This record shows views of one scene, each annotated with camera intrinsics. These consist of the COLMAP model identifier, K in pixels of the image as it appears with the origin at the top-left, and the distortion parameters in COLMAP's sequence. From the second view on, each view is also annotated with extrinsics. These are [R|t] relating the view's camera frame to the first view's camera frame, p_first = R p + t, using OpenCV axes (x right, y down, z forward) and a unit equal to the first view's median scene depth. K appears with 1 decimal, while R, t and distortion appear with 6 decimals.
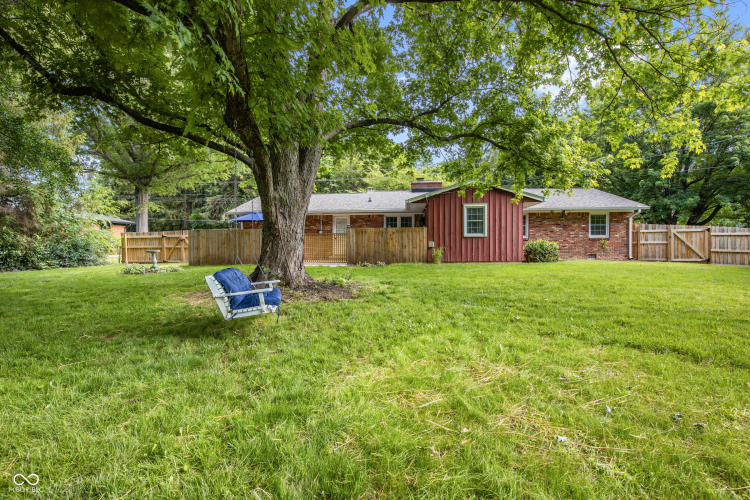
lens RADIAL K [[345.8, 0, 374.8], [0, 345.8, 249.5], [0, 0, 1]] dist [-0.000351, -0.000048]
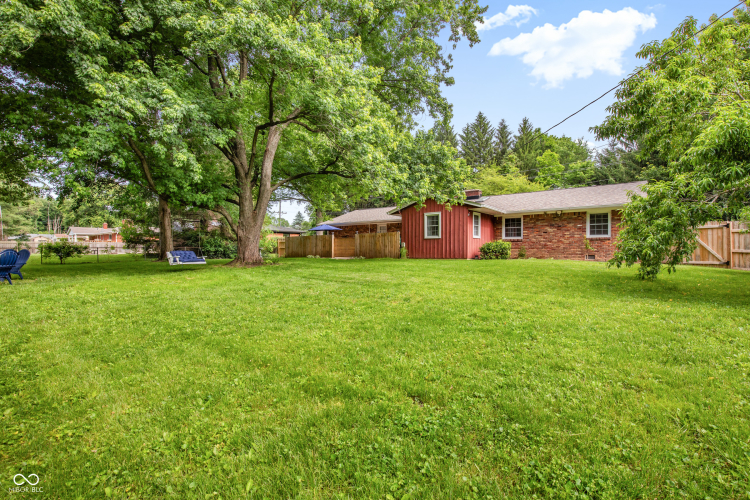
lens RADIAL K [[345.8, 0, 375.7], [0, 345.8, 248.6], [0, 0, 1]] dist [-0.000351, -0.000048]
pose [[0.820348, 0.002286, -0.571859, 0.752484], [-0.011946, 0.999842, -0.013141, 0.017346], [0.571739, 0.017611, 0.820246, -0.138448]]
